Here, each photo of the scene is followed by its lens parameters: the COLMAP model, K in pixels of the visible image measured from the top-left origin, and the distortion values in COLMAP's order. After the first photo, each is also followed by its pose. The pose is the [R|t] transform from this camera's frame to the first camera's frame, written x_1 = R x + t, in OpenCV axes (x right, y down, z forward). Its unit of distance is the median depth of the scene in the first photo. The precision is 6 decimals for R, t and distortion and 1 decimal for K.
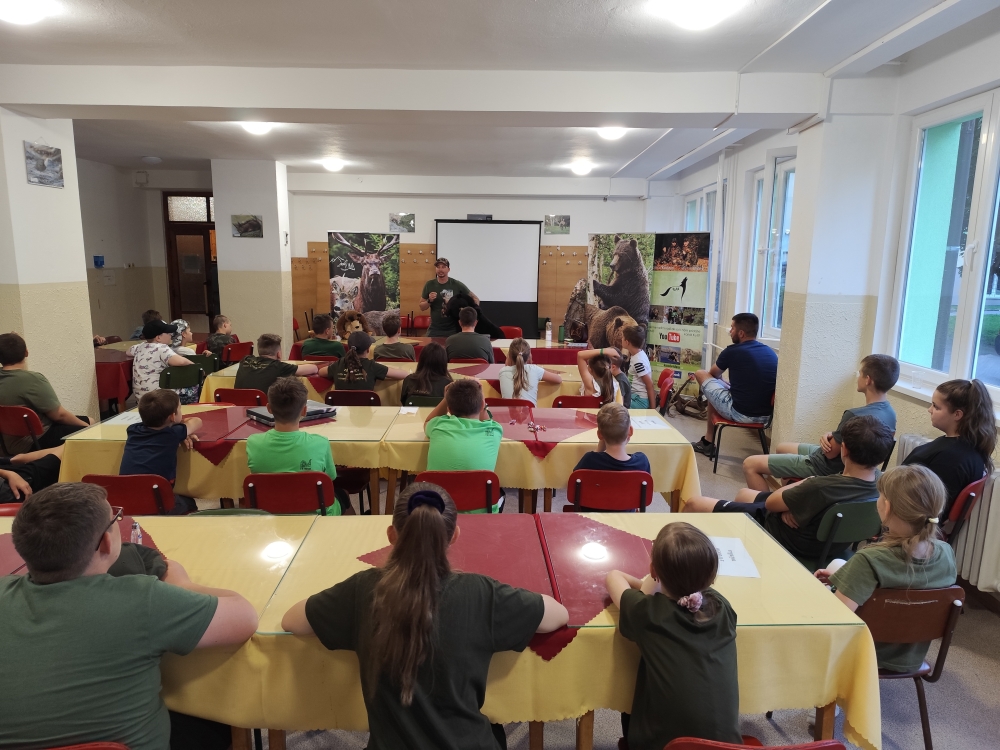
lens RADIAL K [[680.7, 0, 499.5], [0, 680.7, 379.1], [0, 0, 1]] dist [0.044260, -0.002124]
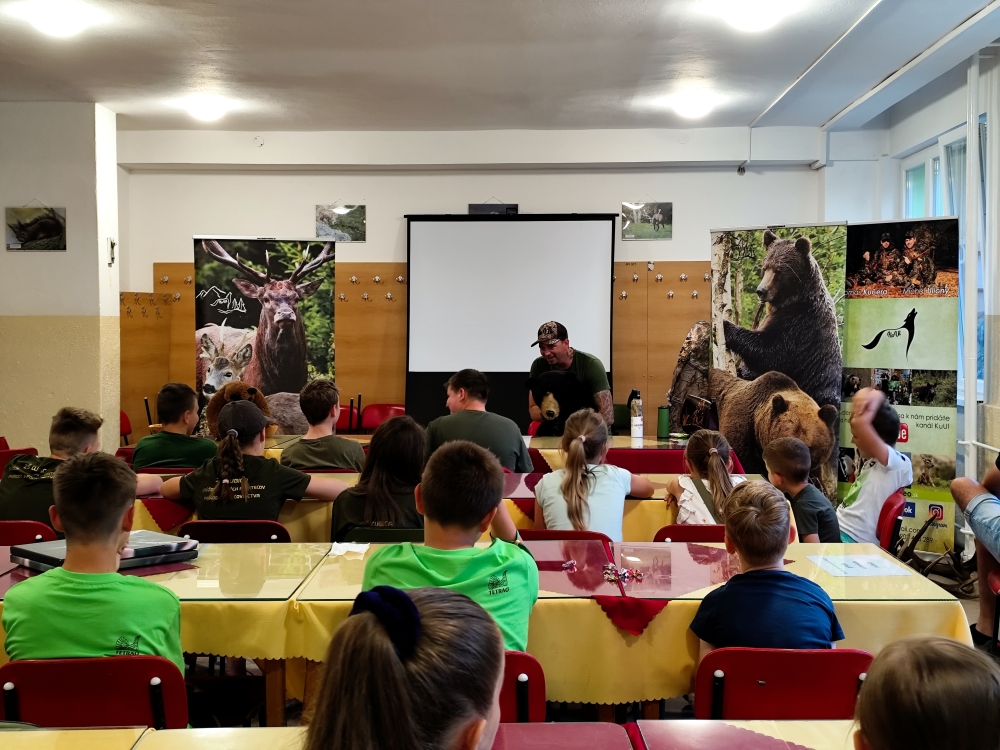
lens RADIAL K [[1354.5, 0, 500.0], [0, 1354.5, 375.0], [0, 0, 1]] dist [0.156660, -0.567755]
pose [[0.999593, -0.015381, -0.024035, -0.001993], [0.012005, 0.990805, -0.134766, 0.025197], [0.025887, 0.134423, 0.990586, 0.021444]]
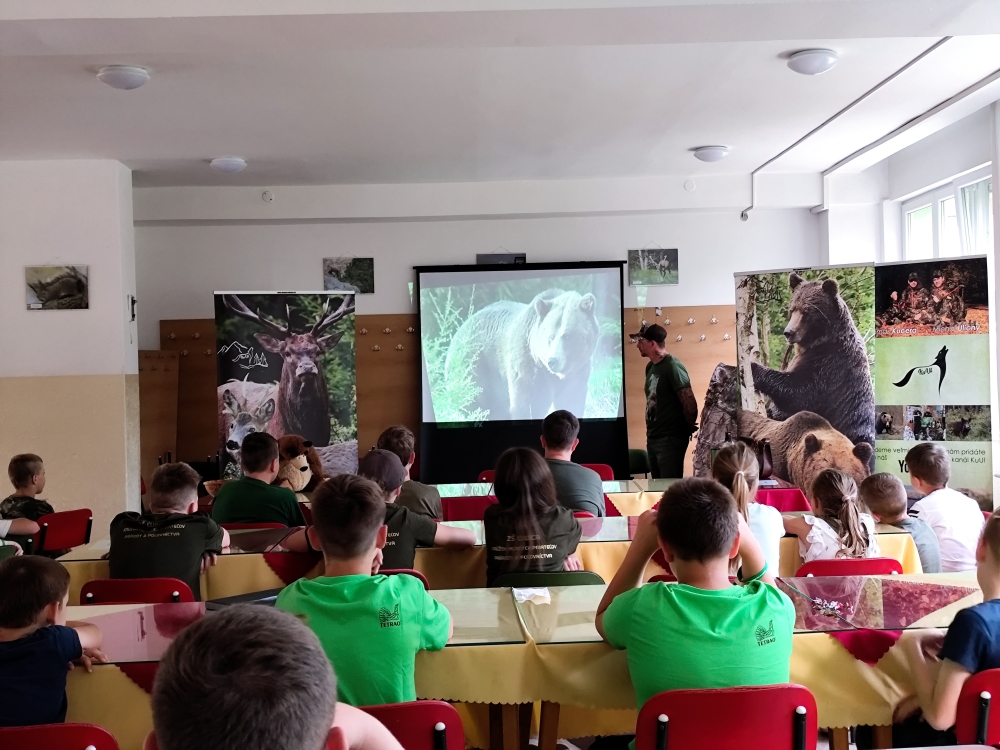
lens RADIAL K [[1354.5, 0, 500.0], [0, 1354.5, 375.0], [0, 0, 1]] dist [0.156660, -0.567755]
pose [[0.998477, -0.042245, 0.035477, -0.084770], [0.047713, 0.984121, -0.170967, 0.026384], [-0.027691, 0.172400, 0.984638, 0.019055]]
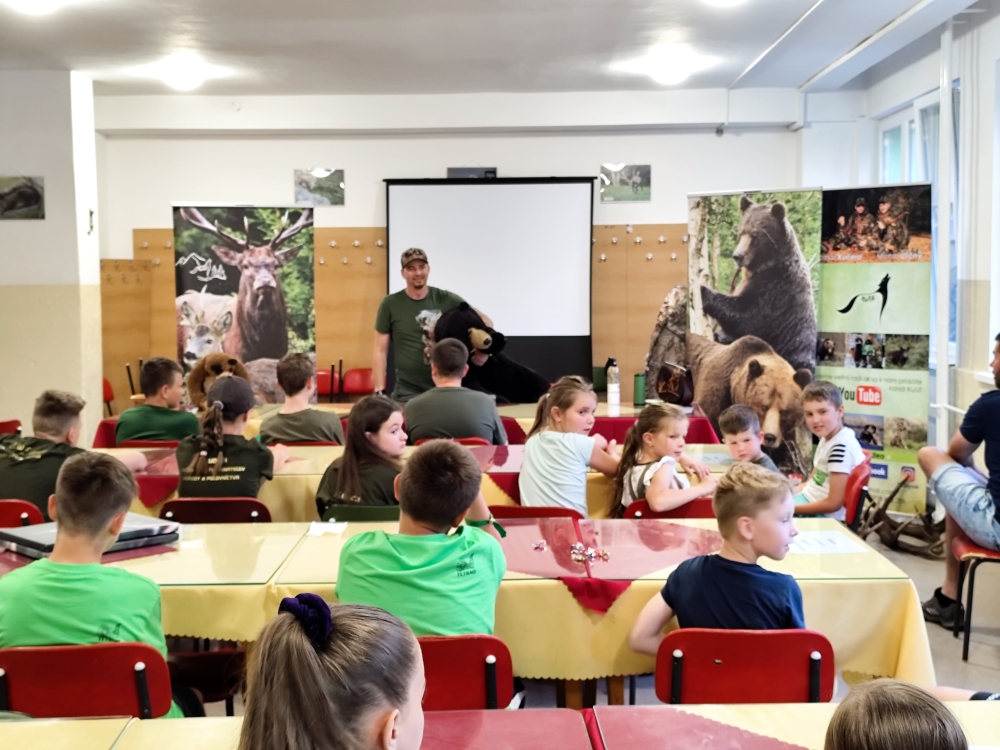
lens RADIAL K [[1362.8, 0, 494.8], [0, 1362.8, 380.8], [0, 0, 1]] dist [0.131859, -0.455358]
pose [[0.999592, -0.022300, -0.017821, 0.003055], [0.020503, 0.995232, -0.095361, 0.016570], [0.019862, 0.094957, 0.995283, 0.006377]]
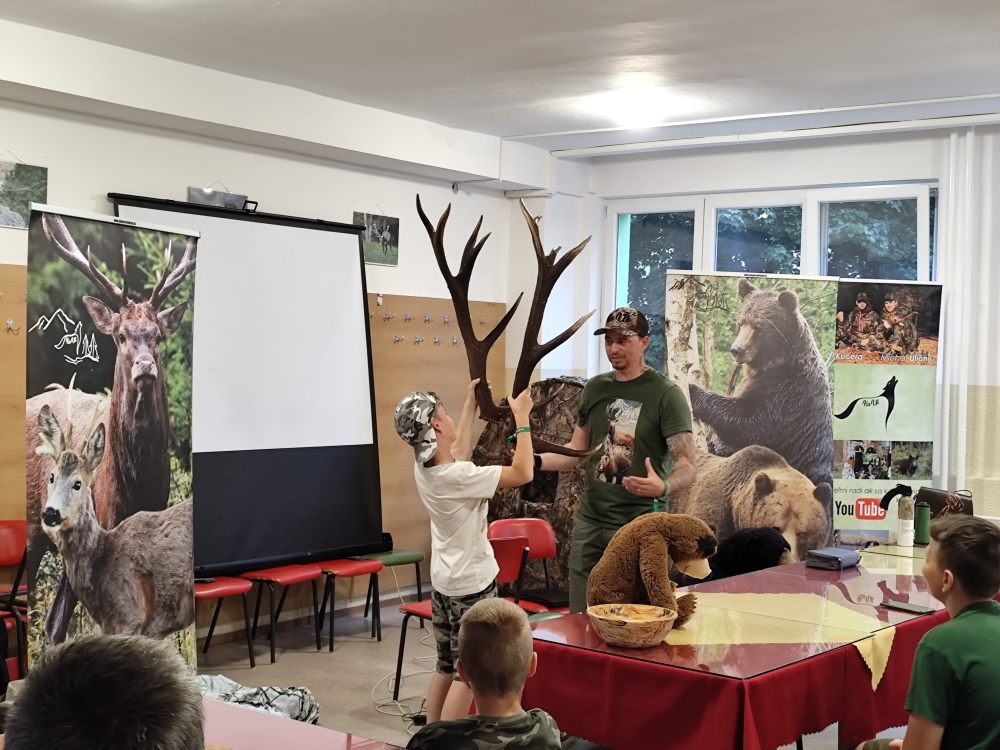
lens RADIAL K [[1364.8, 0, 508.9], [0, 1364.8, 374.8], [0, 0, 1]] dist [0.151088, -0.470542]
pose [[0.583609, -0.011088, 0.811959, -0.592580], [0.122295, 0.989702, -0.074386, -0.105543], [-0.802773, 0.142711, 0.578955, 0.625261]]
